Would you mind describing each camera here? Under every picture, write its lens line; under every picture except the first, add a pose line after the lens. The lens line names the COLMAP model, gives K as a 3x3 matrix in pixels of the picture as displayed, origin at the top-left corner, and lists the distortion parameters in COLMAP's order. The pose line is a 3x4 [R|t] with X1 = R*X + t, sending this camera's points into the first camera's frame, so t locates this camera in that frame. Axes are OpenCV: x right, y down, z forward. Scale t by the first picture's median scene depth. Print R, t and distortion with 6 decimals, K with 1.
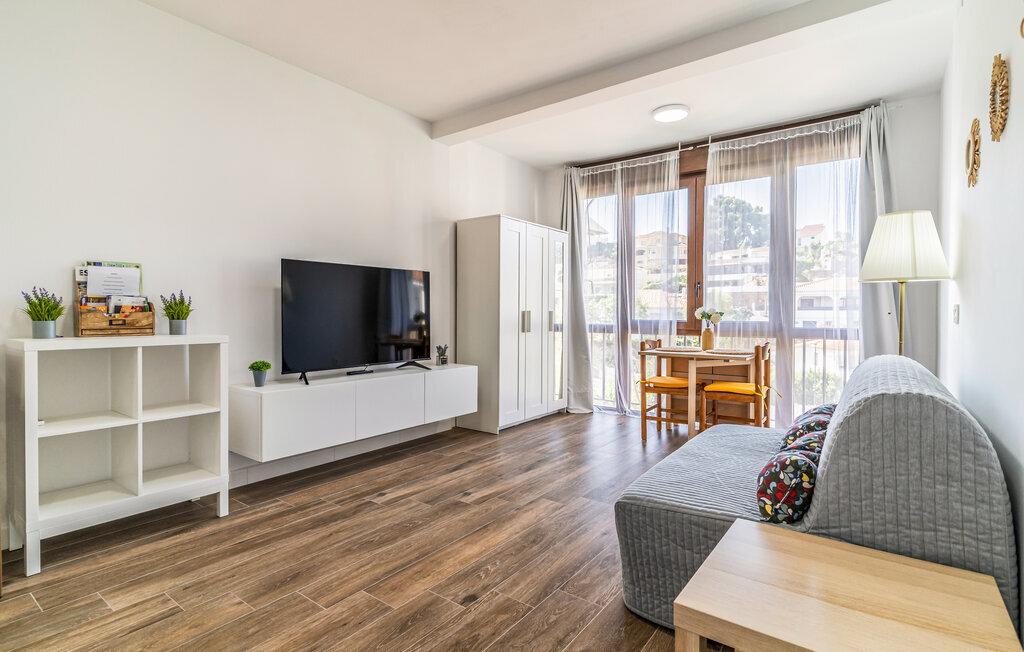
lens RADIAL K [[509.0, 0, 514.9], [0, 509.0, 325.4], [0, 0, 1]] dist [-0.000986, -0.000701]
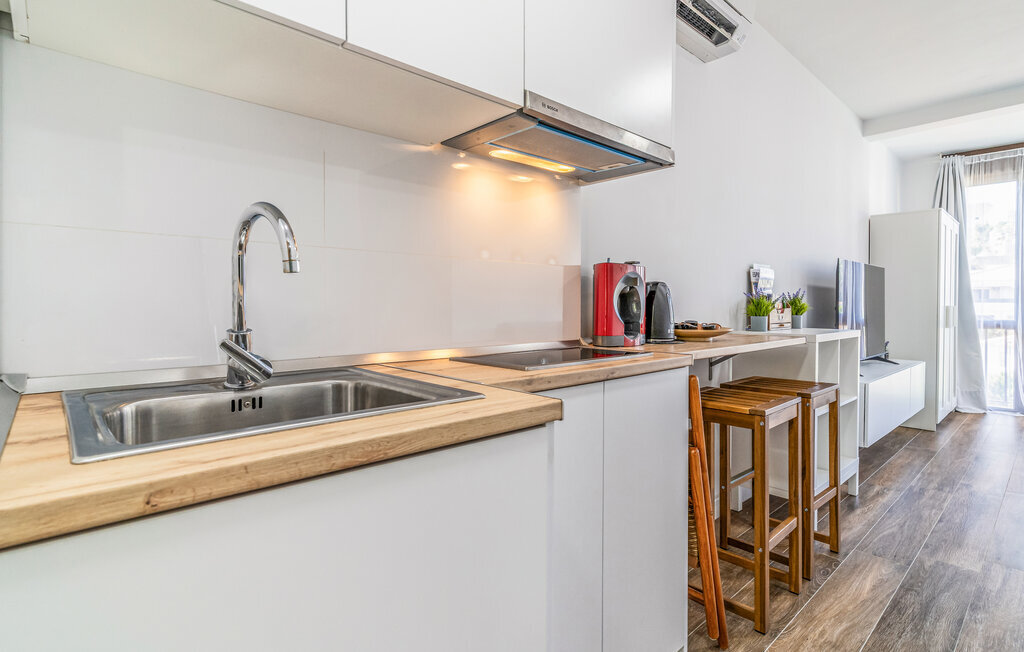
lens RADIAL K [[509.0, 0, 511.3], [0, 509.0, 315.9], [0, 0, 1]] dist [-0.000986, -0.000701]
pose [[0.978518, 0.004293, -0.206115, -0.520031], [-0.005235, 0.999978, -0.004022, -0.001443], [0.206093, 0.005015, 0.978519, -0.110296]]
